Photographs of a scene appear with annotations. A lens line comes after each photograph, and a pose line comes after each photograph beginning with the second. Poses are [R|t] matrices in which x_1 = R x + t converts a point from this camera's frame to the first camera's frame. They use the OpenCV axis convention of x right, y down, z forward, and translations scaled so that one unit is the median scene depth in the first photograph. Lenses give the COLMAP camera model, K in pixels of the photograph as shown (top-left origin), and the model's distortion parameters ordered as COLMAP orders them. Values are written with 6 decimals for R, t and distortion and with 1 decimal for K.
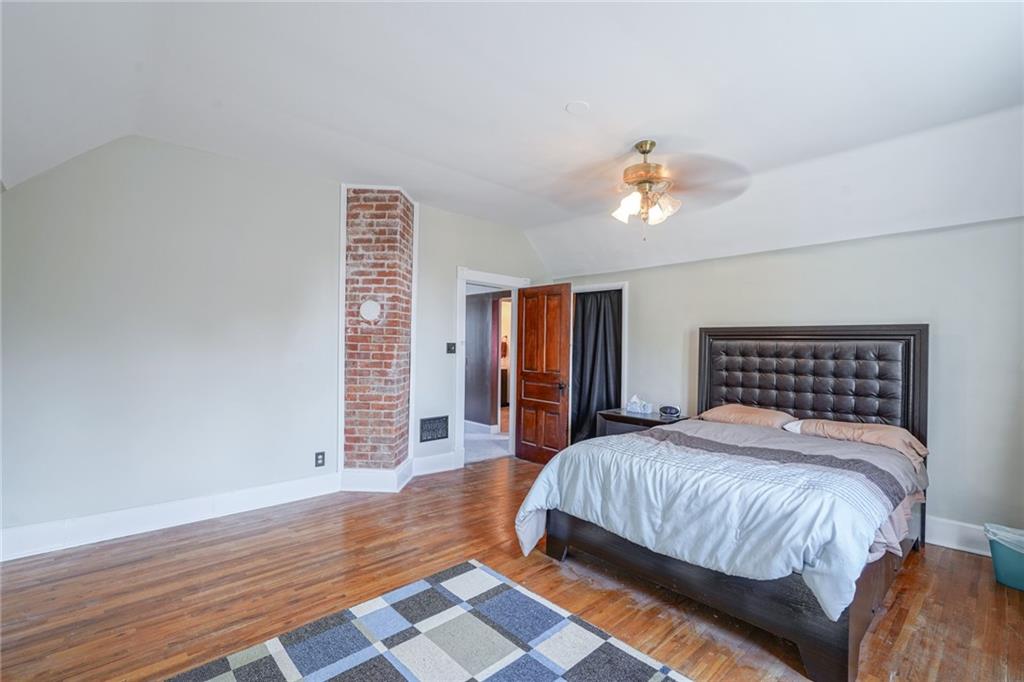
lens RADIAL K [[460.1, 0, 513.0], [0, 460.1, 343.0], [0, 0, 1]] dist [-0.007694, 0.003732]
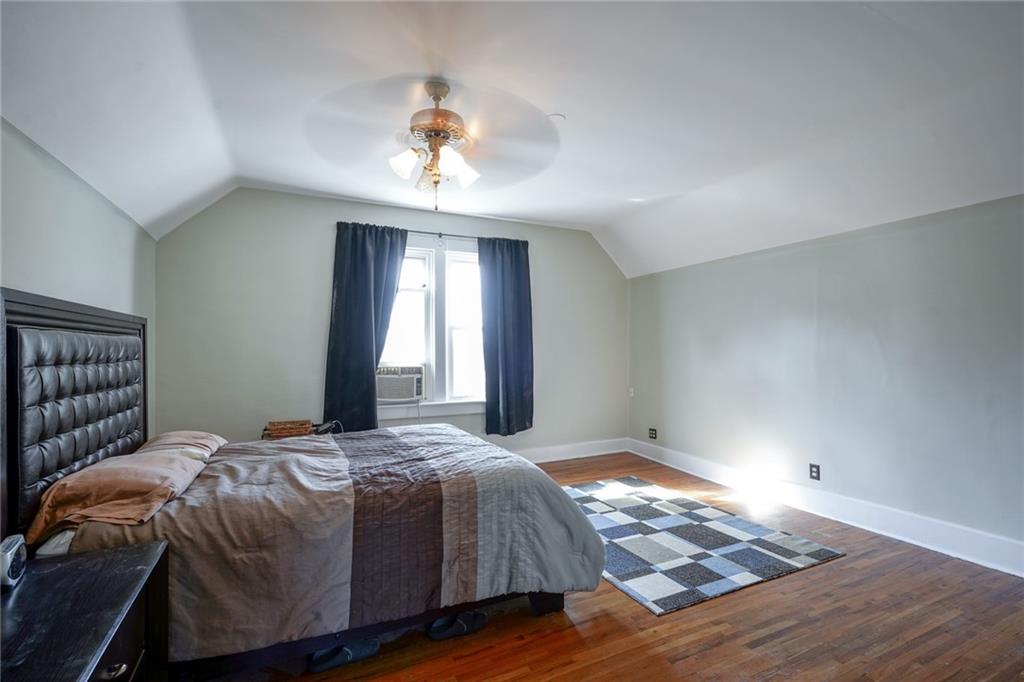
lens RADIAL K [[460.1, 0, 509.3], [0, 460.1, 342.3], [0, 0, 1]] dist [-0.007694, 0.003732]
pose [[-0.953953, -0.008280, 0.299843, -0.089195], [-0.010288, 0.999934, -0.005119, -0.000893], [-0.299781, -0.007968, -0.953975, 2.207482]]
